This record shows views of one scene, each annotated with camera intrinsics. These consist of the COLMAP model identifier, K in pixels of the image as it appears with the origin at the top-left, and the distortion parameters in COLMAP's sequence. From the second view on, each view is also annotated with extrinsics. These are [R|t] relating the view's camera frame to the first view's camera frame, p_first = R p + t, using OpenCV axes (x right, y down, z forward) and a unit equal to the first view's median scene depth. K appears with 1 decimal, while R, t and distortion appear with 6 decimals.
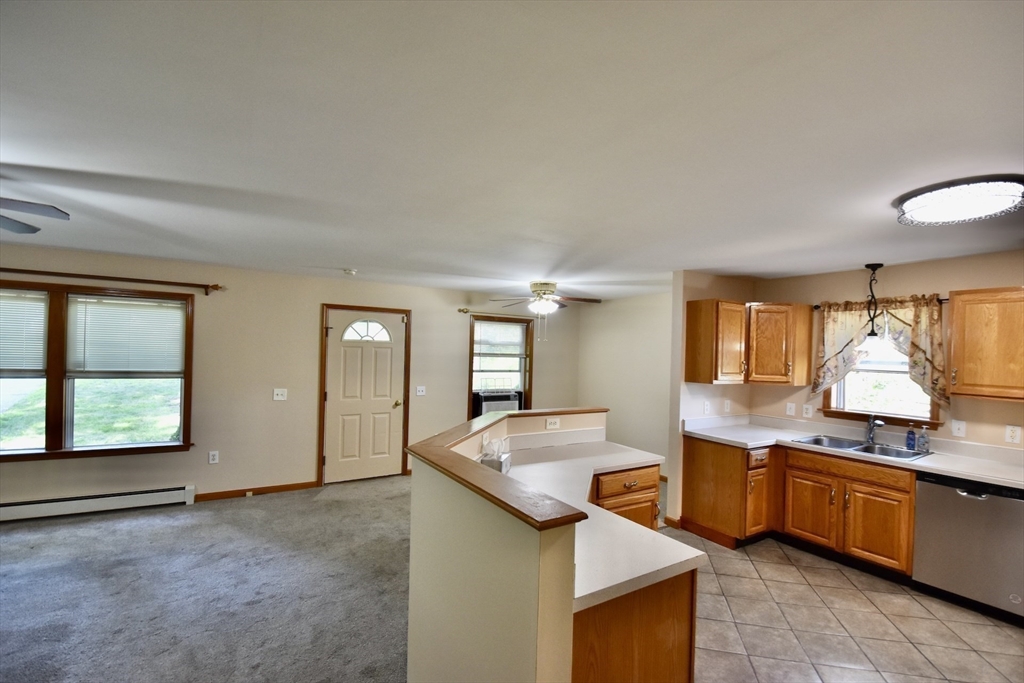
lens RADIAL K [[450.9, 0, 519.9], [0, 450.9, 352.3], [0, 0, 1]] dist [0.019125, -0.027236]
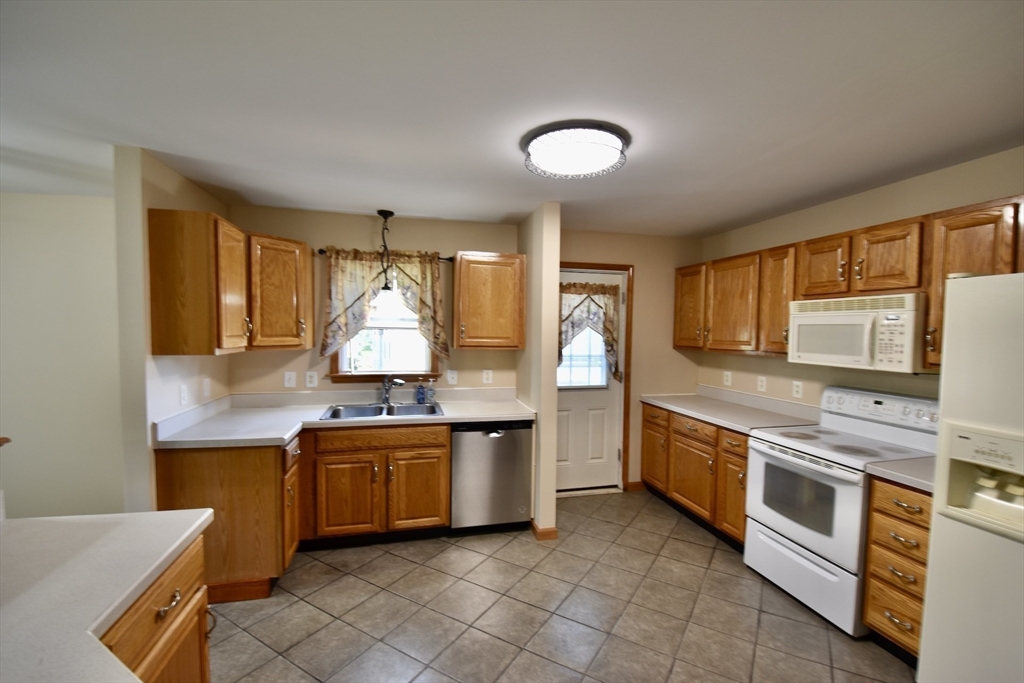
lens RADIAL K [[450.9, 0, 519.9], [0, 450.9, 352.3], [0, 0, 1]] dist [0.019125, -0.027236]
pose [[0.304203, -0.070508, 0.949994, -0.027680], [-0.004265, 0.997146, 0.075373, 0.019975], [-0.952598, -0.026980, 0.303035, 0.444824]]
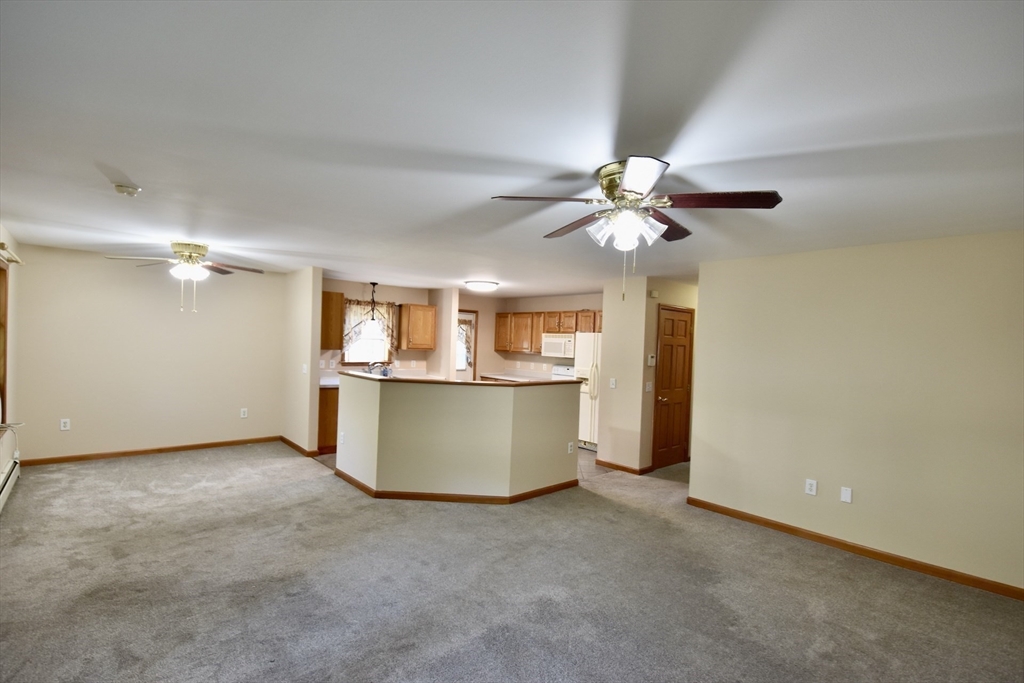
lens RADIAL K [[475.8, 0, 523.0], [0, 475.8, 353.9], [0, 0, 1]] dist [-0.011310, -0.000290]
pose [[-0.180533, -0.058591, 0.981822, -1.294854], [-0.042376, 0.997761, 0.051751, -0.025872], [-0.982656, -0.032263, -0.182612, 0.727632]]
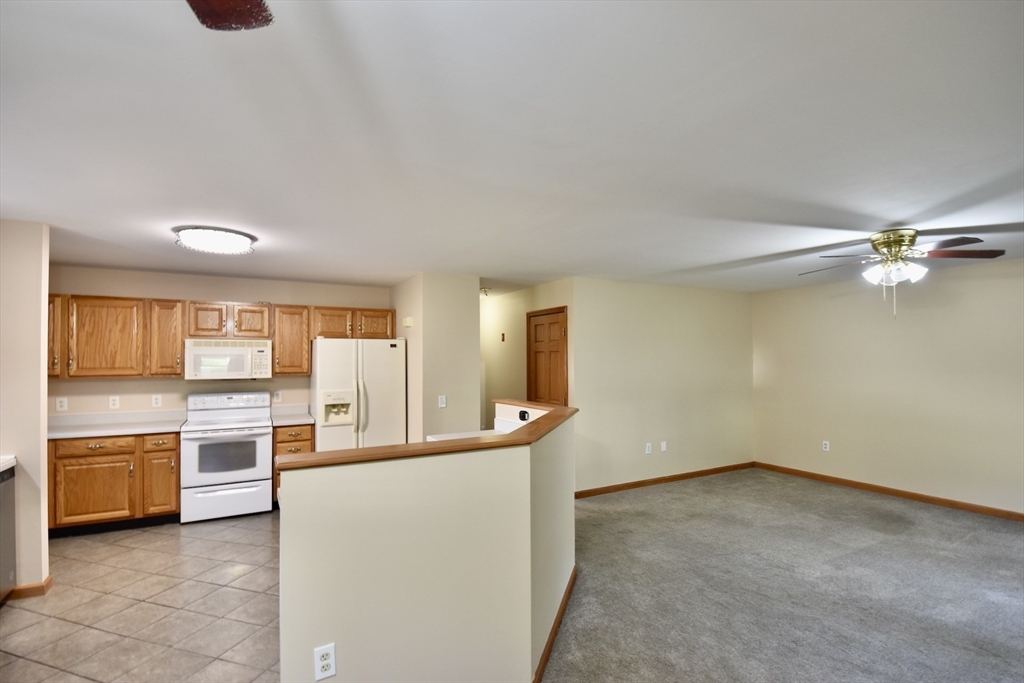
lens RADIAL K [[475.8, 0, 523.0], [0, 475.8, 353.9], [0, 0, 1]] dist [-0.011310, -0.000290]
pose [[-0.998972, -0.021000, 0.040165, -0.063951], [-0.021448, 0.999712, -0.010769, 0.022029], [-0.039927, -0.011619, -0.999135, 1.411522]]
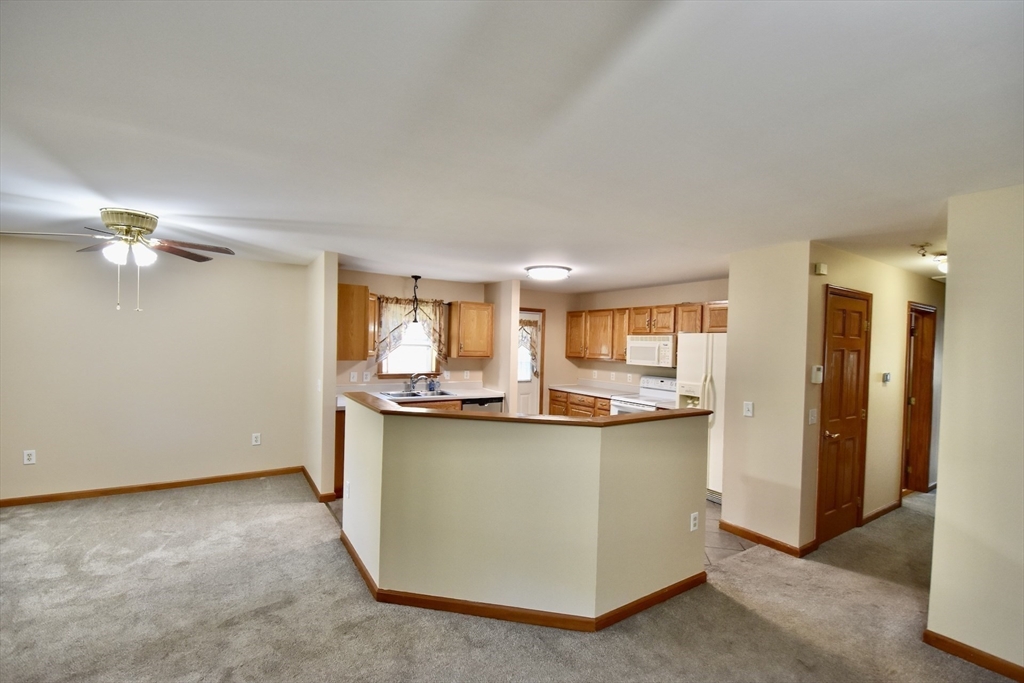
lens RADIAL K [[450.9, 0, 519.9], [0, 450.9, 352.3], [0, 0, 1]] dist [0.019125, -0.027236]
pose [[-0.023453, -0.047609, 0.998591, -0.768455], [-0.025596, 0.998567, 0.047007, -0.015982], [-0.999397, -0.024458, -0.024638, 0.666567]]
